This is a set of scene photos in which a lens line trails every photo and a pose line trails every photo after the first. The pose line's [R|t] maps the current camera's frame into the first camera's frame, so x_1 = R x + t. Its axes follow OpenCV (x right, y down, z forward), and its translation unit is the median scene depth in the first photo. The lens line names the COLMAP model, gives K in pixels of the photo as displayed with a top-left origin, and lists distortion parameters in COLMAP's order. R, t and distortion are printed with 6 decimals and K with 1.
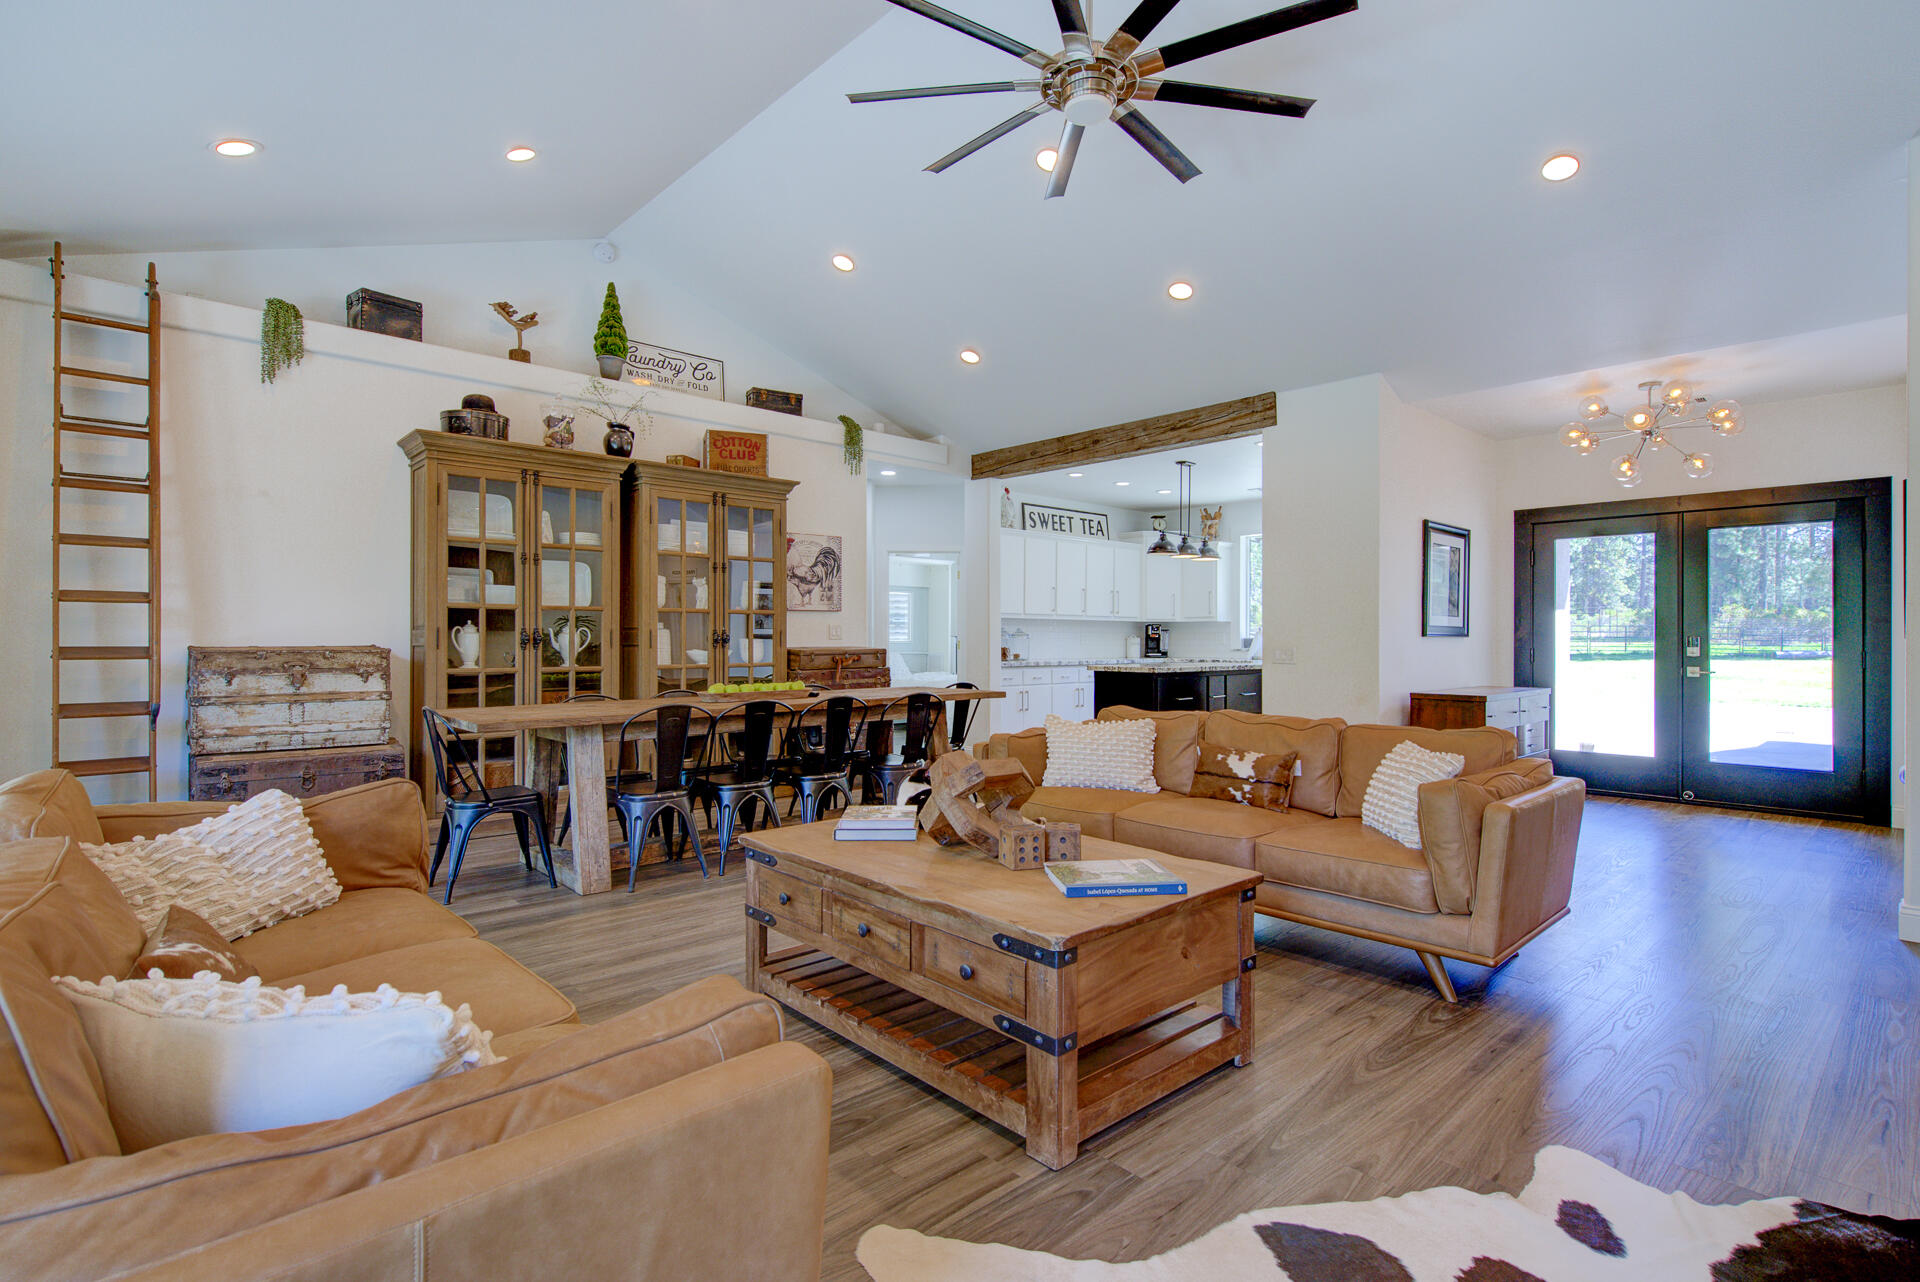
lens RADIAL K [[923.2, 0, 963.5], [0, 923.2, 633.4], [0, 0, 1]] dist [0.016174, -0.009849]
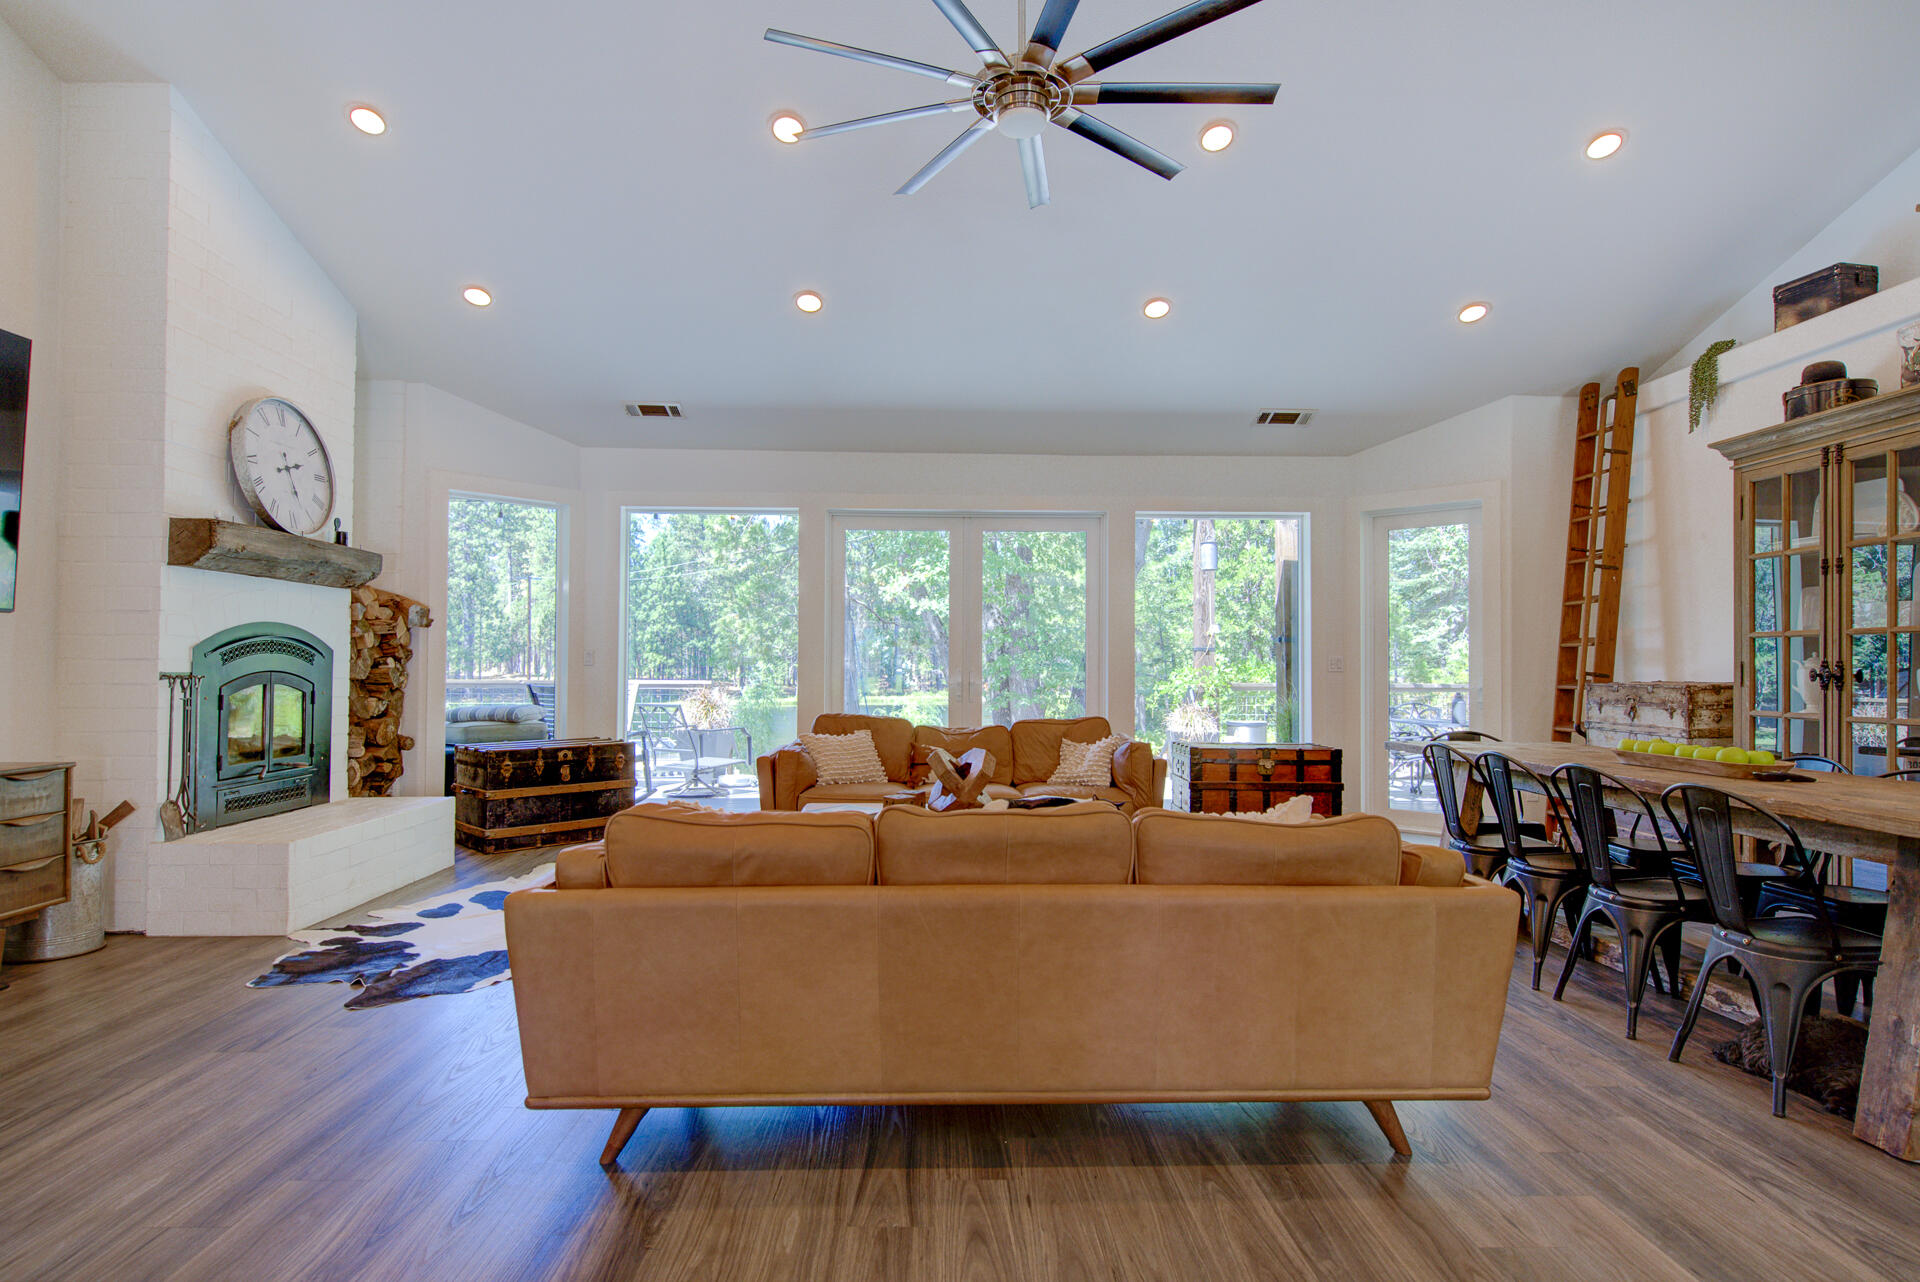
lens RADIAL K [[1010.6, 0, 960.0], [0, 1010.6, 641.0], [0, 0, 1]] dist [0.001275, -0.000507]
pose [[-0.663440, -0.026925, -0.747745, 0.507878], [-0.003443, 0.999452, -0.032934, 0.006340], [0.748222, -0.019275, -0.663169, 0.873597]]
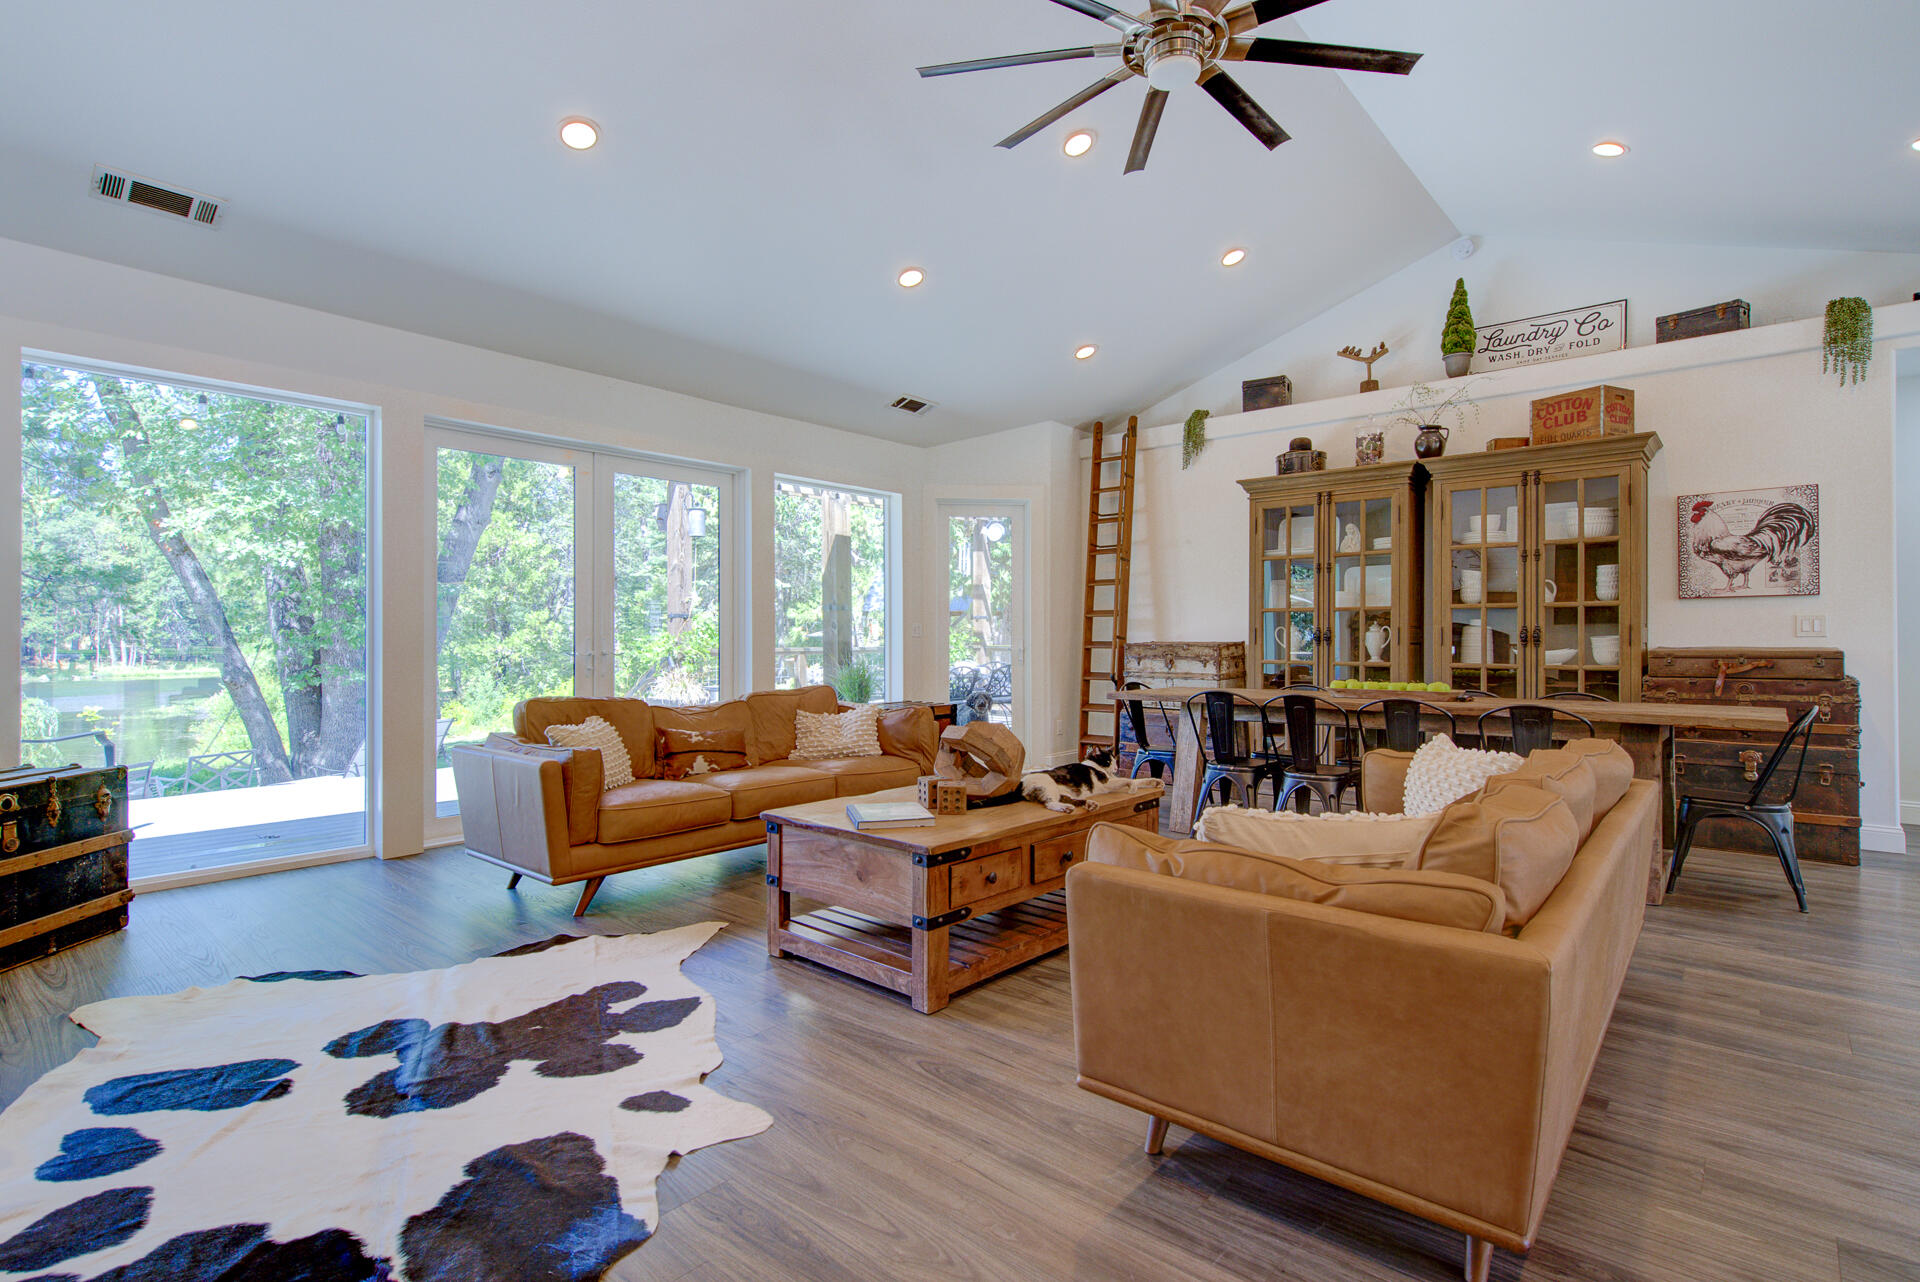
lens RADIAL K [[923.2, 0, 963.5], [0, 923.2, 633.4], [0, 0, 1]] dist [0.016174, -0.009849]
pose [[0.109072, -0.005778, -0.994017, 0.555702], [0.006418, 0.999966, -0.005108, 0.004281], [0.994013, -0.005823, 0.109106, 0.361400]]
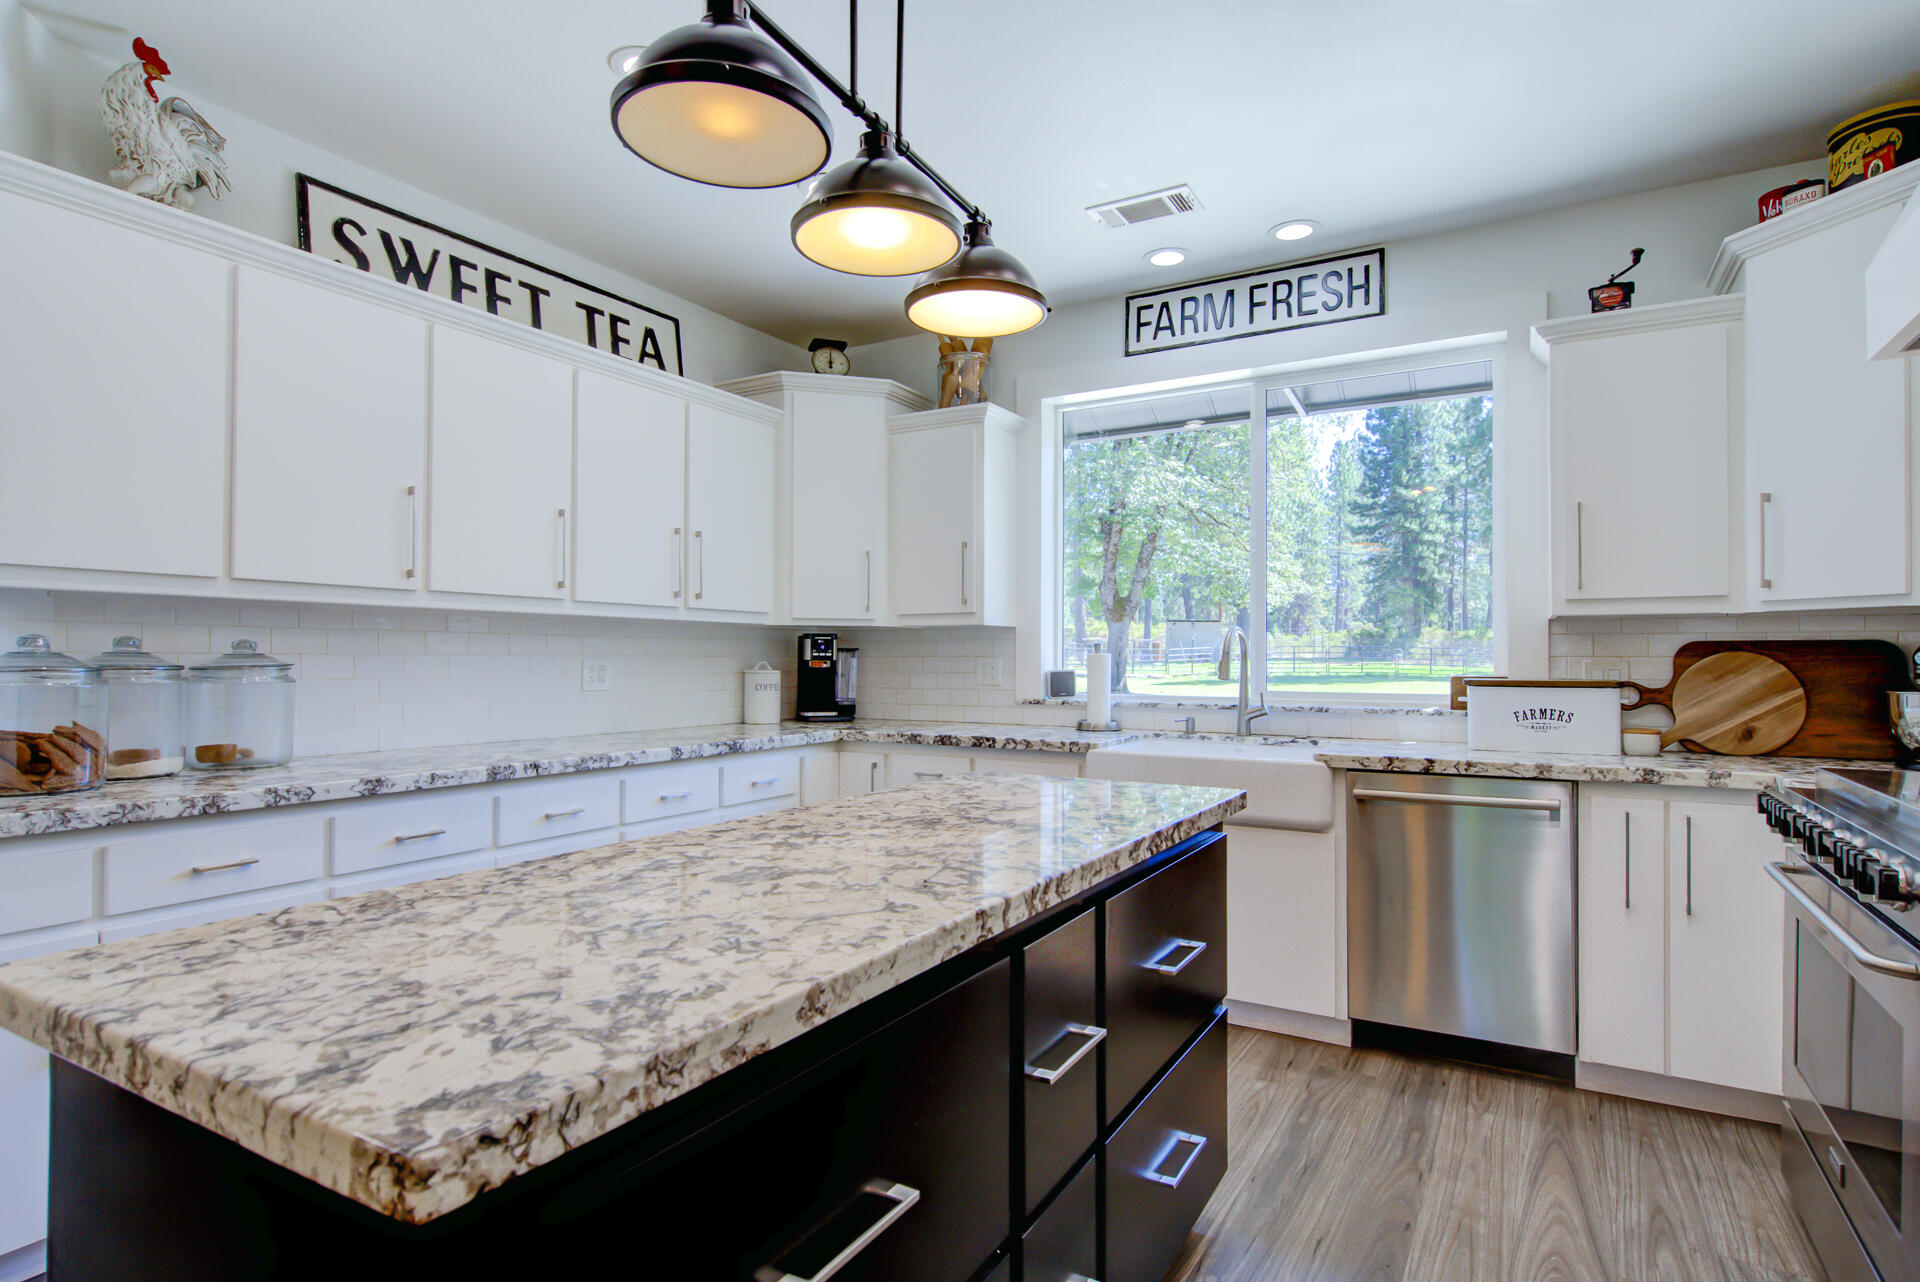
lens RADIAL K [[973.1, 0, 955.7], [0, 973.1, 648.5], [0, 0, 1]] dist [0.004266, -0.001321]
pose [[0.961409, -0.001140, 0.275122, 0.265561], [0.003353, 0.999966, -0.007572, -0.001103], [-0.275104, 0.008202, 0.961379, 1.062217]]
